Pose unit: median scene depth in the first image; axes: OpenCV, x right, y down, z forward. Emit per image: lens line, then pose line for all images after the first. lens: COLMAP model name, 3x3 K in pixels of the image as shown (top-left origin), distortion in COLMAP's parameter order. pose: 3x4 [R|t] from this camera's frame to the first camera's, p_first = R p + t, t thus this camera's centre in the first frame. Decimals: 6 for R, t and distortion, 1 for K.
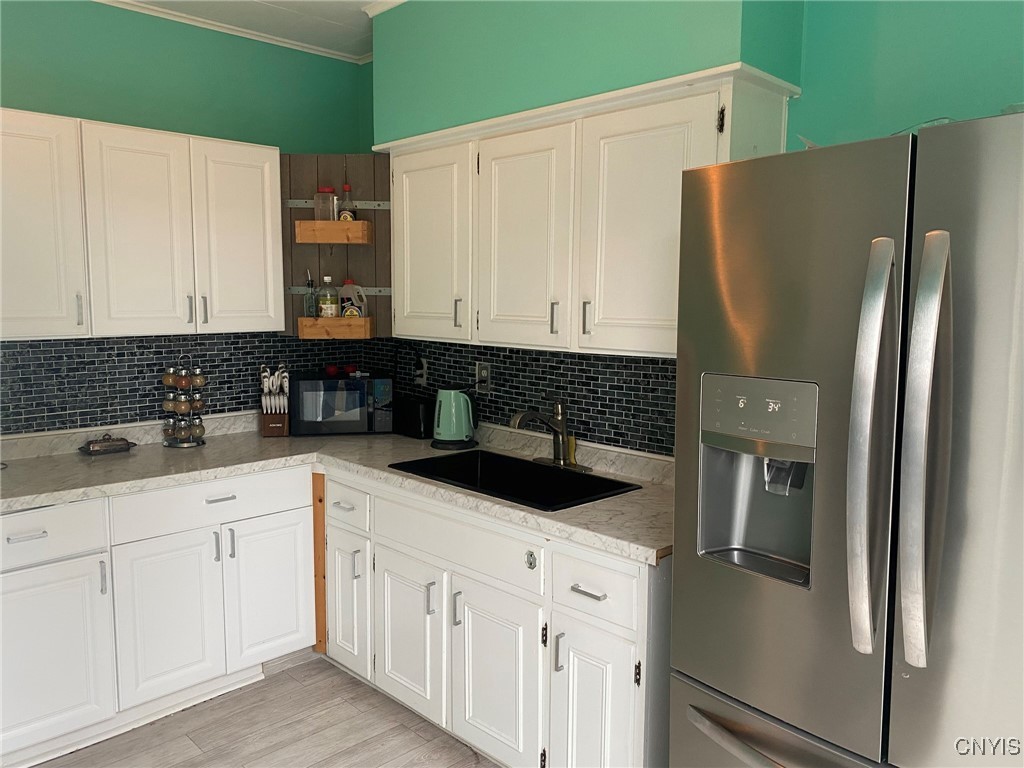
lens RADIAL K [[777.7, 0, 515.5], [0, 777.7, 375.9], [0, 0, 1]] dist [-0.008294, 0.006293]
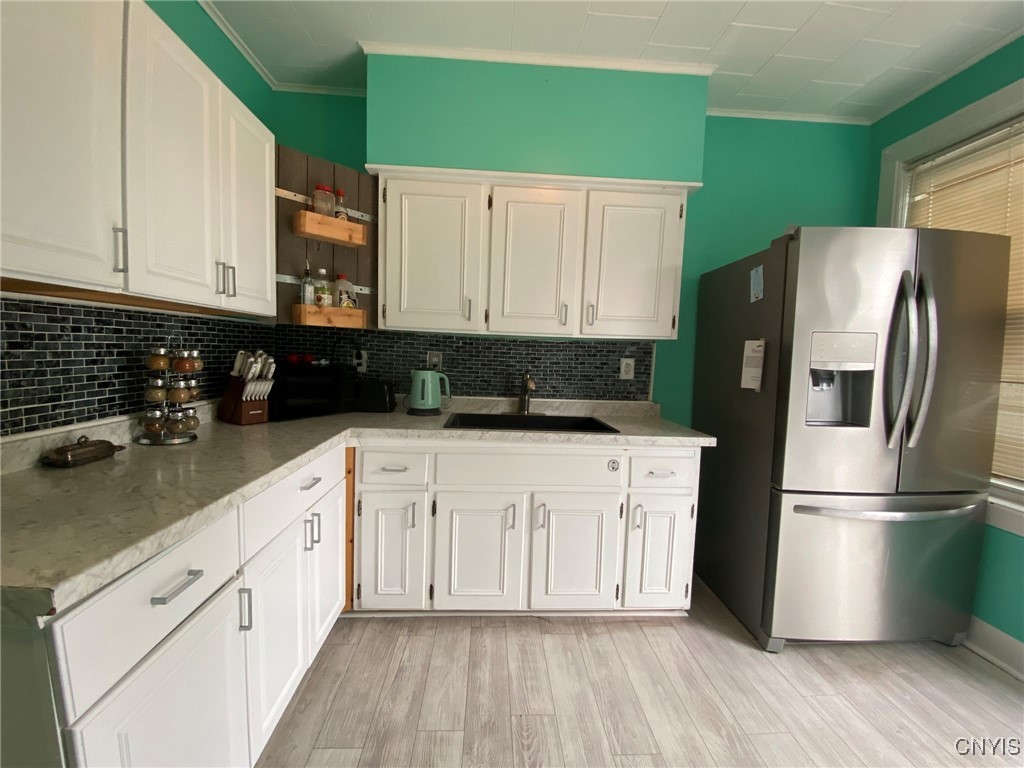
lens RADIAL K [[412.8, 0, 508.2], [0, 412.8, 387.0], [0, 0, 1]] dist [-0.005843, -0.009328]
pose [[0.665407, -0.045387, 0.745100, -0.532062], [0.048279, 0.998677, 0.017718, 0.041177], [-0.744918, 0.024183, 0.666718, 0.446079]]
